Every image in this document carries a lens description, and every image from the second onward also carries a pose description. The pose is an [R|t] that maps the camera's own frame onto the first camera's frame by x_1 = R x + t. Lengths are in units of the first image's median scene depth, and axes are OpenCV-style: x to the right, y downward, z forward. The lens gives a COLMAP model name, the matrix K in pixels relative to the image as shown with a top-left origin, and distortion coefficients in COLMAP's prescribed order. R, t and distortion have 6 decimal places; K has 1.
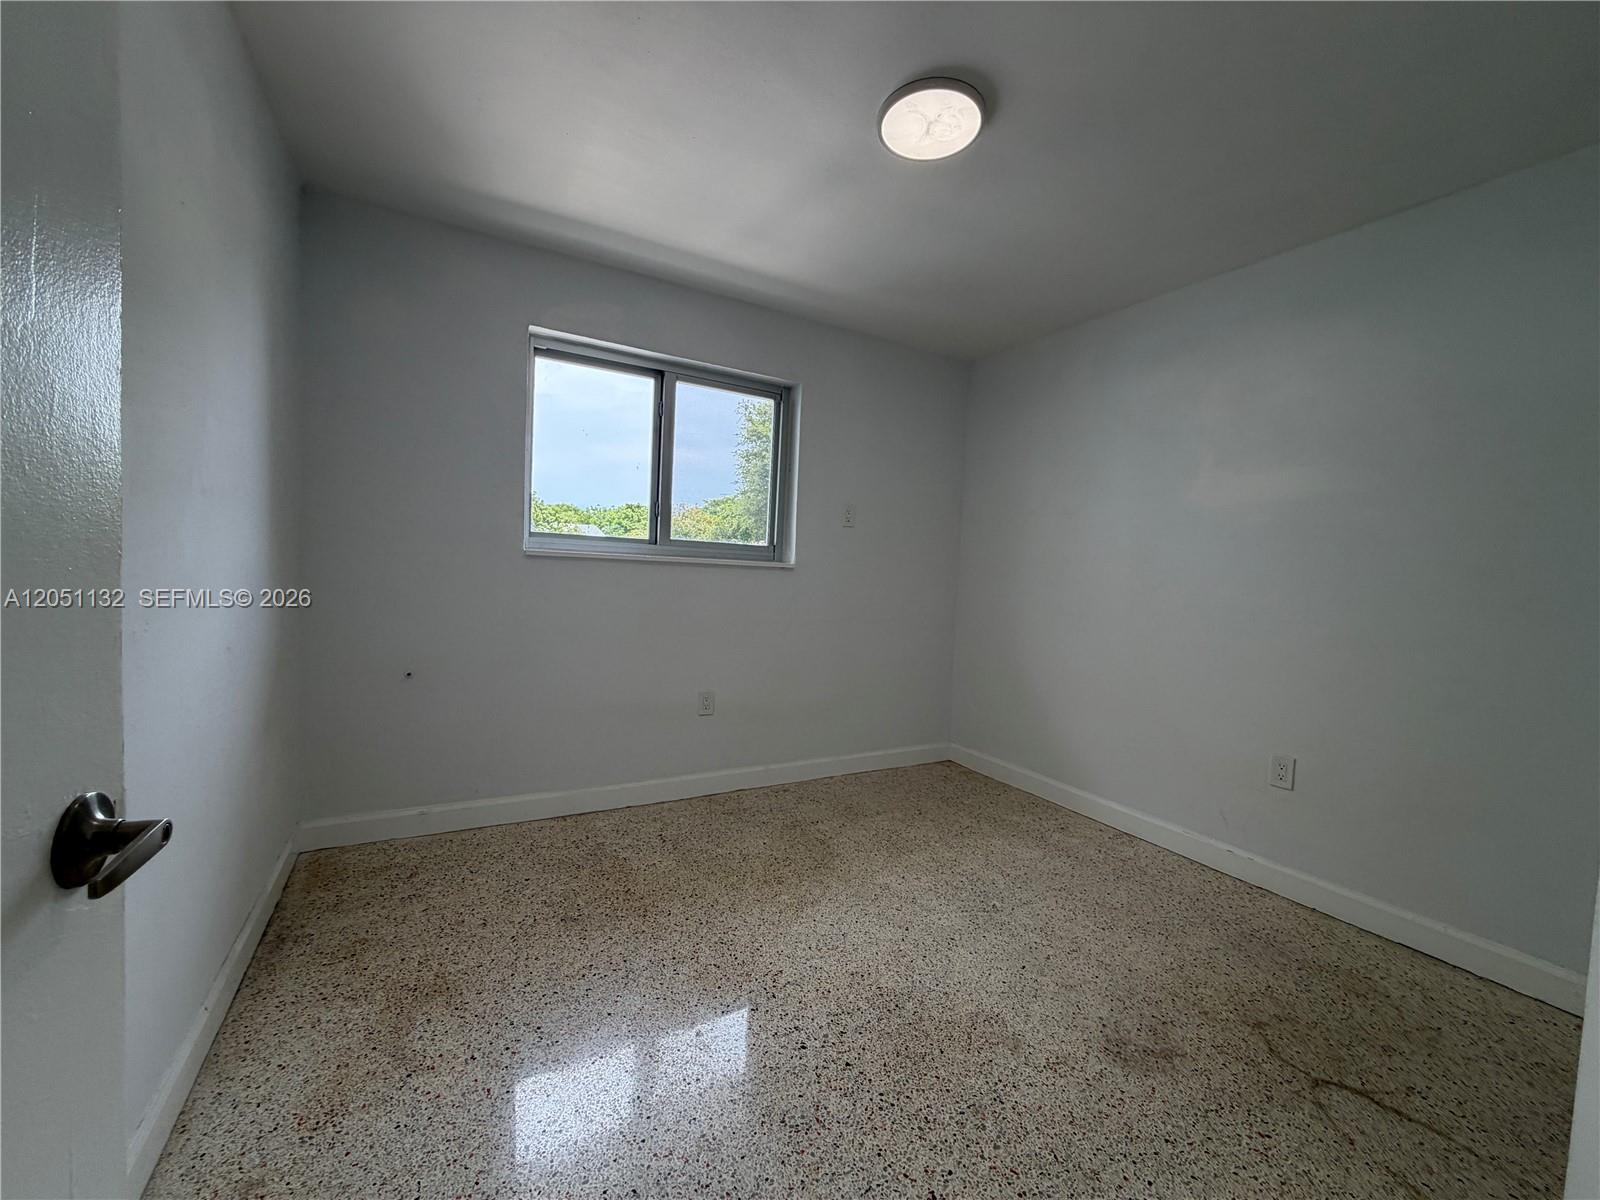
lens RADIAL K [[641.2, 0, 800.8], [0, 641.2, 600.9], [0, 0, 1]] dist [0.001226, -0.000041]
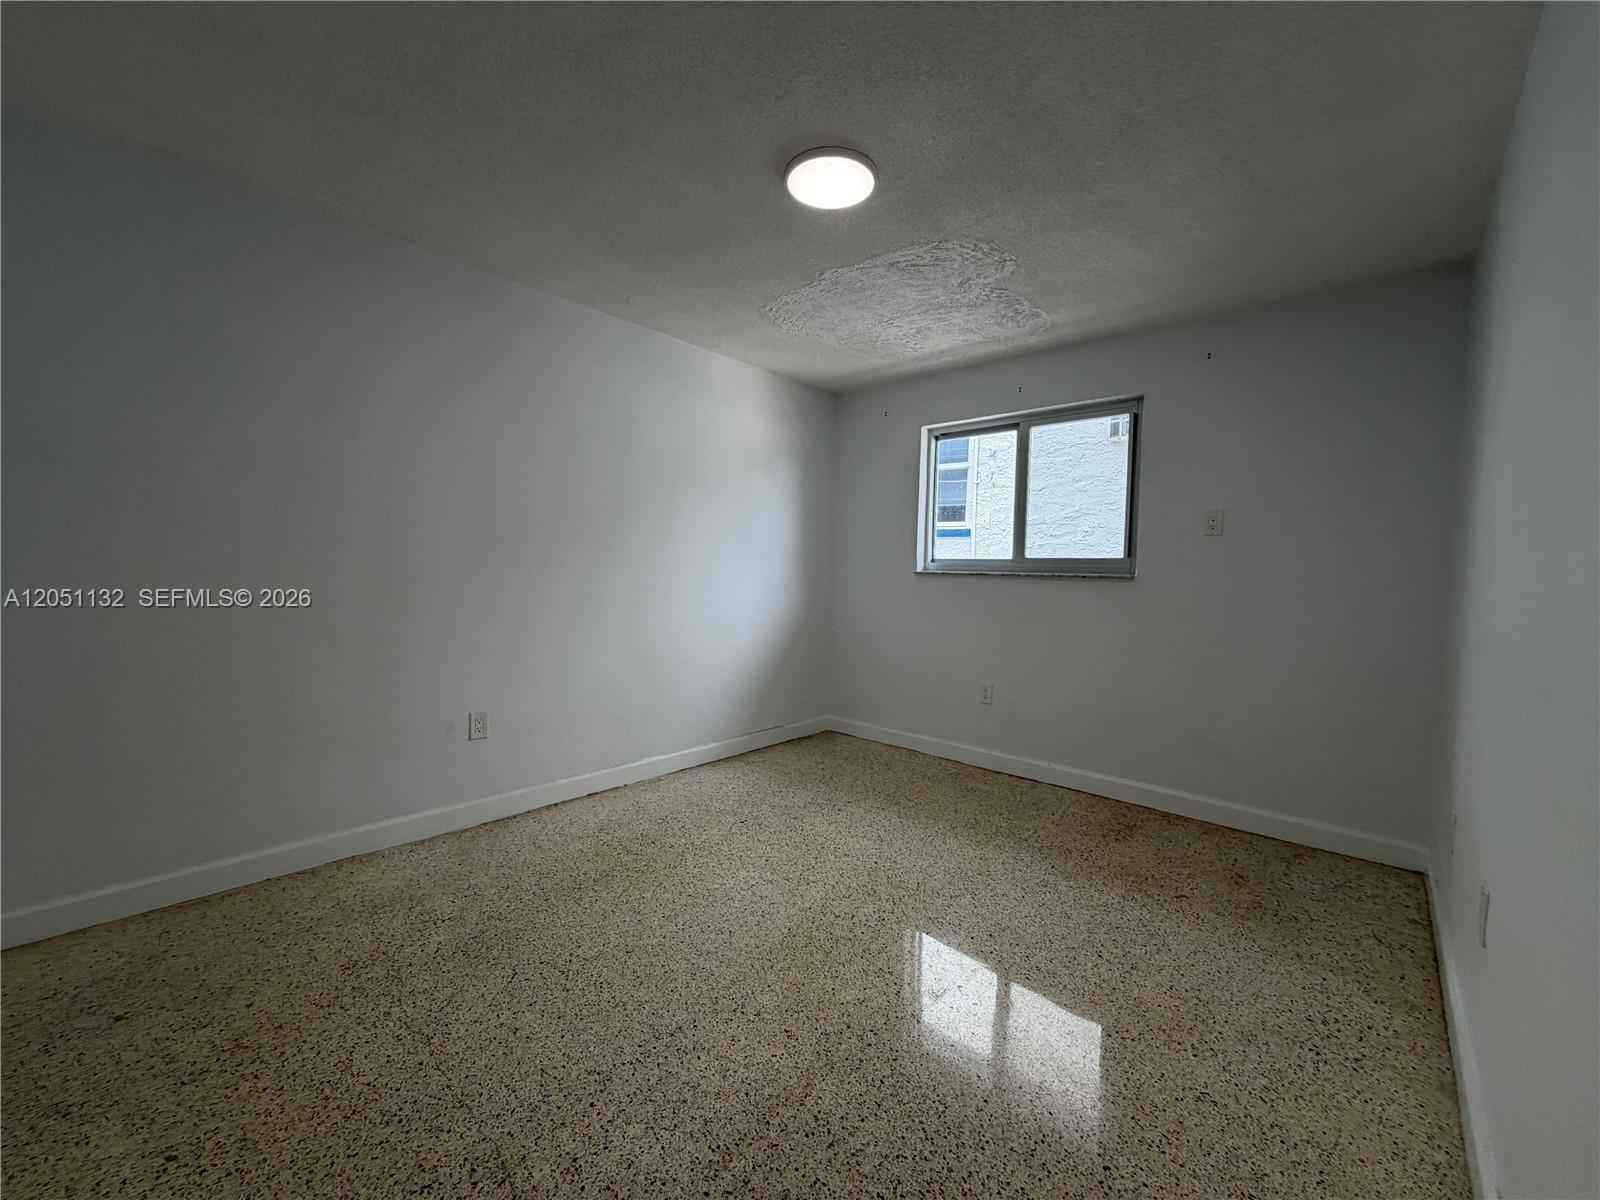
lens RADIAL K [[641.2, 0, 799.4], [0, 641.2, 595.6], [0, 0, 1]] dist [0.001226, -0.000041]
pose [[0.301636, 0.007524, -0.953393, 0.817379], [-0.067568, 0.997623, -0.013504, 0.017590], [0.951026, 0.068492, 0.301427, 0.244660]]
